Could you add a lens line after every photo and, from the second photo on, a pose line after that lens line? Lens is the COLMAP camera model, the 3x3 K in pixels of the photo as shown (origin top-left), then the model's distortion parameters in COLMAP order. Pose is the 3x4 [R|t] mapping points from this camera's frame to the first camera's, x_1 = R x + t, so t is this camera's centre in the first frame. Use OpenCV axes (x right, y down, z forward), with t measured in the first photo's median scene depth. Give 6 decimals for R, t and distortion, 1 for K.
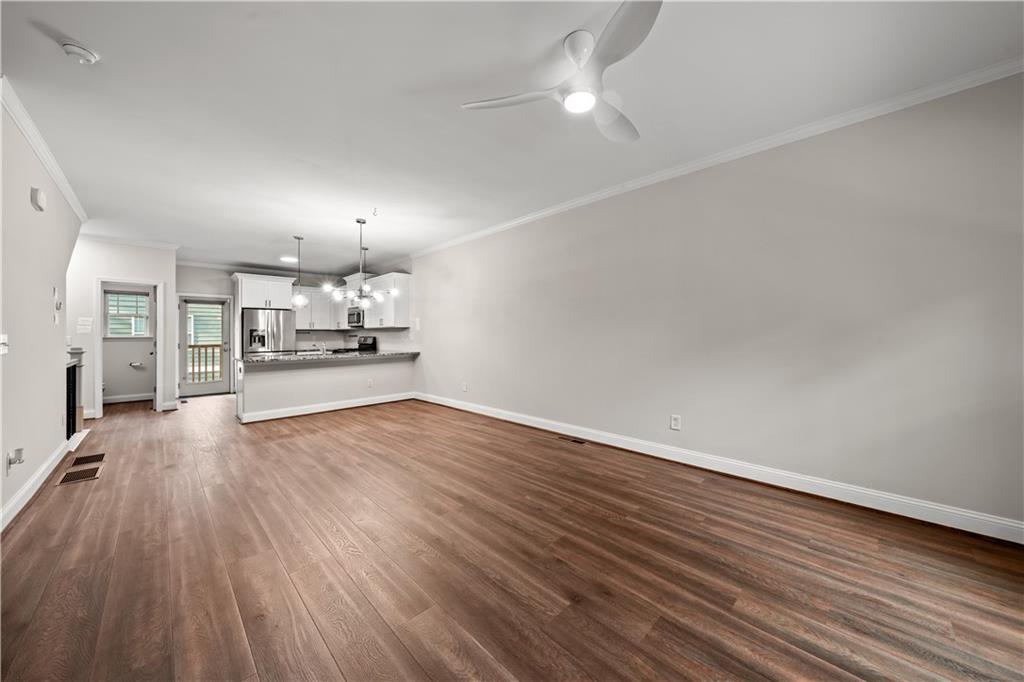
lens RADIAL K [[360.5, 0, 515.9], [0, 360.5, 330.9], [0, 0, 1]] dist [-0.006215, 0.000070]
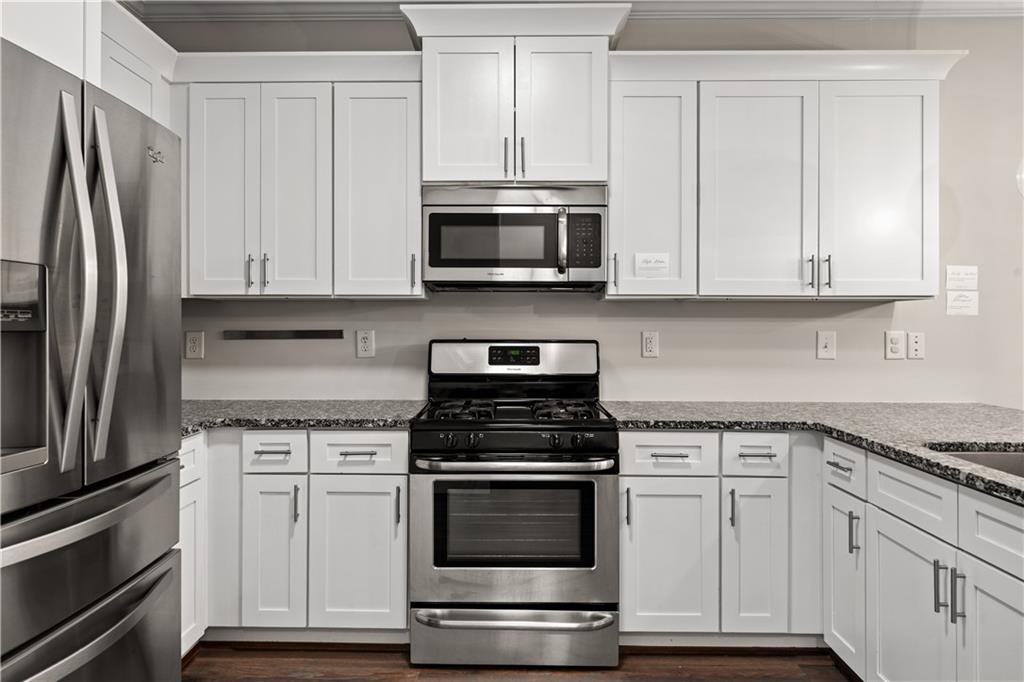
lens RADIAL K [[695.8, 0, 507.8], [0, 695.8, 324.5], [0, 0, 1]] dist [0.005399, 0.002964]
pose [[0.716543, 0.012444, 0.697432, -1.224970], [-0.014794, 0.999887, -0.002641, 0.015596], [-0.697386, -0.008425, 0.716646, 1.295969]]
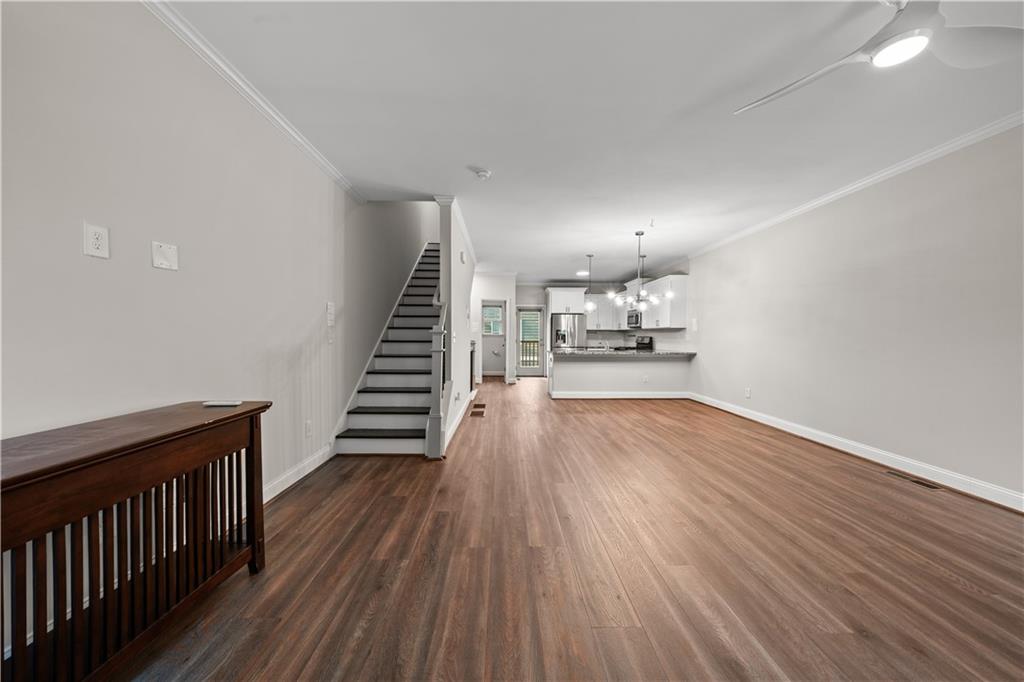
lens RADIAL K [[351.6, 0, 510.2], [0, 351.6, 337.6], [0, 0, 1]] dist [-0.001397, -0.000180]
pose [[0.724500, 0.017656, -0.689049, 0.042644], [-0.005786, 0.999792, 0.019535, 0.000681], [0.689250, -0.010166, 0.724452, -0.081914]]
